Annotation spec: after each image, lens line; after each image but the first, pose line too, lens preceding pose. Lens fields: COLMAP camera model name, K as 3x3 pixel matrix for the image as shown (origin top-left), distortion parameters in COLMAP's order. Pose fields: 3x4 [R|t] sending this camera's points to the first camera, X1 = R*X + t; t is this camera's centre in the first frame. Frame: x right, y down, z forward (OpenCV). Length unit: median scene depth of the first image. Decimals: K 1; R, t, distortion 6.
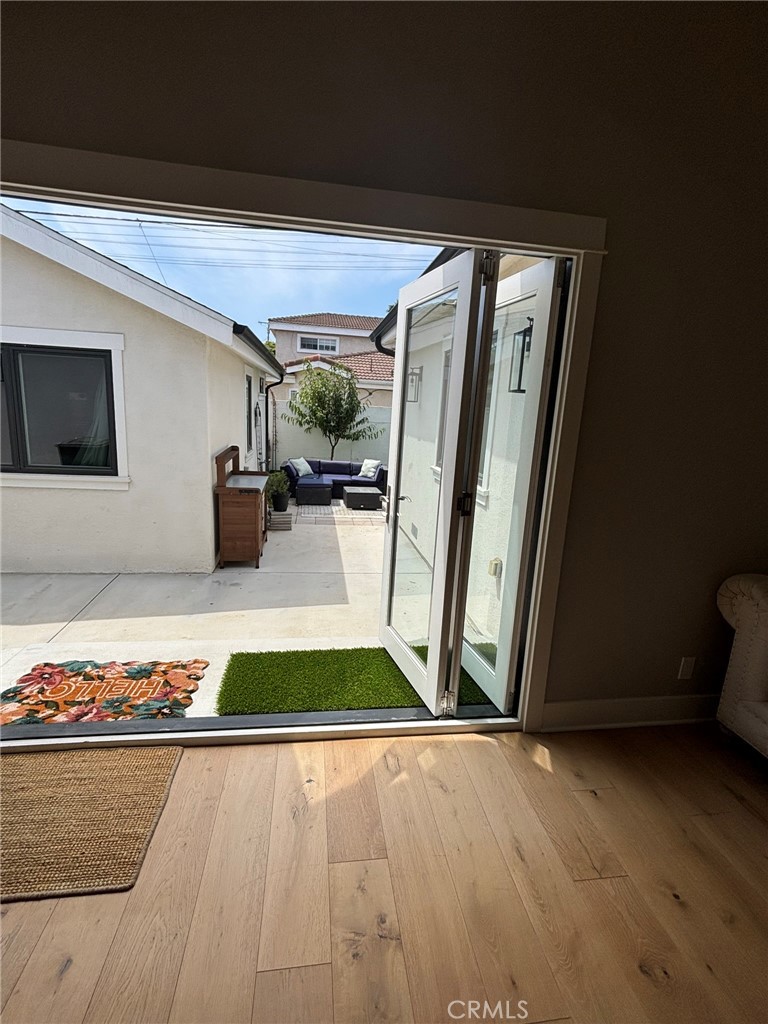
lens RADIAL K [[478.9, 0, 381.8], [0, 478.9, 516.0], [0, 0, 1]] dist [0.000774, 0.000006]
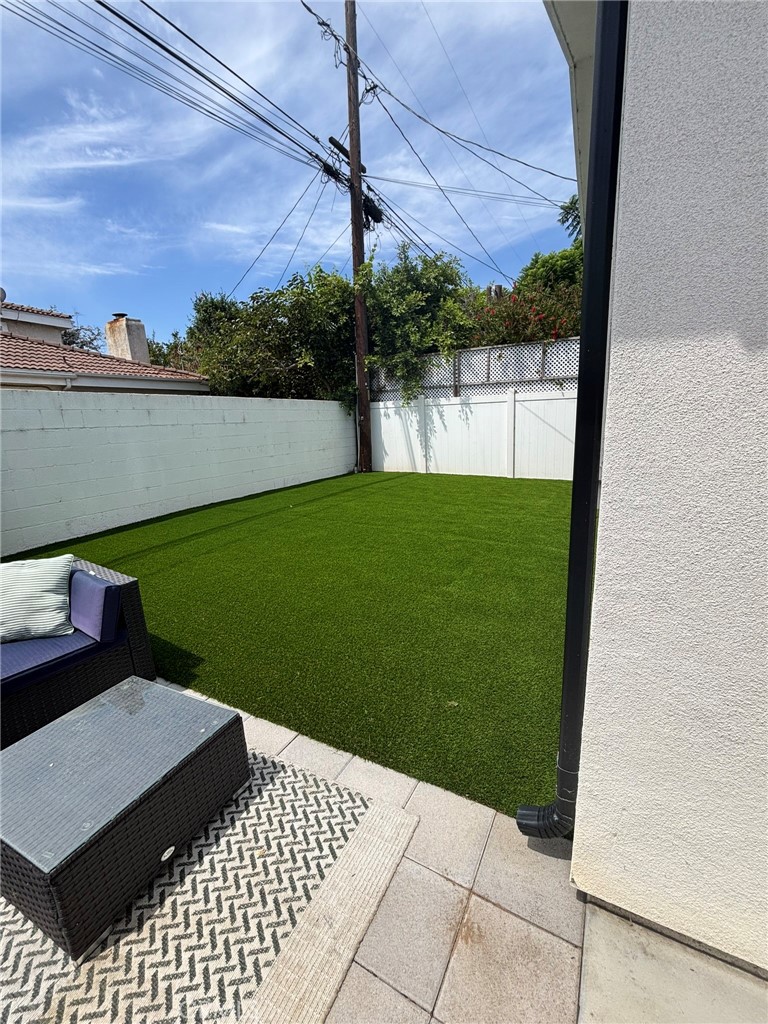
lens RADIAL K [[422.2, 0, 389.6], [0, 422.2, 508.6], [0, 0, 1]] dist [0.002204, 0.000004]
pose [[0.588117, -0.251120, 0.768802, -0.065934], [0.255730, 0.959545, 0.117796, -0.113198], [-0.767281, 0.127328, 0.628544, 0.671716]]
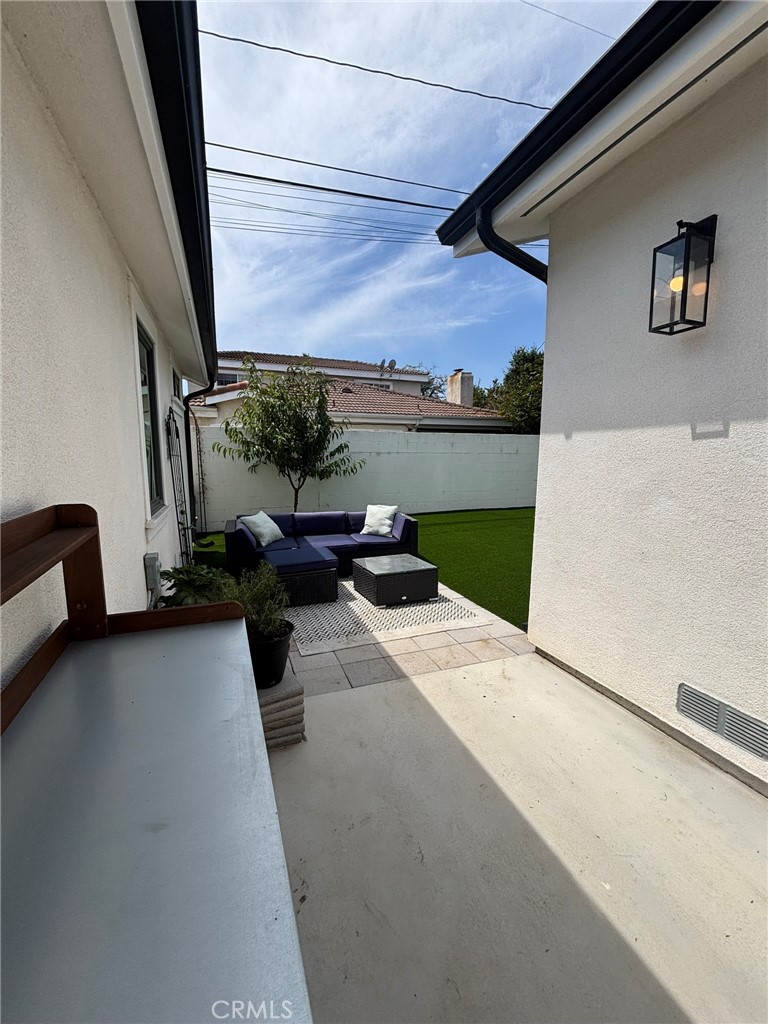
lens RADIAL K [[422.2, 0, 385.7], [0, 422.2, 512.0], [0, 0, 1]] dist [0.002204, 0.000004]
pose [[0.973221, -0.085513, 0.213373, -0.121719], [0.103004, 0.992055, -0.072233, -0.065659], [-0.205500, 0.092277, 0.974297, 0.451829]]
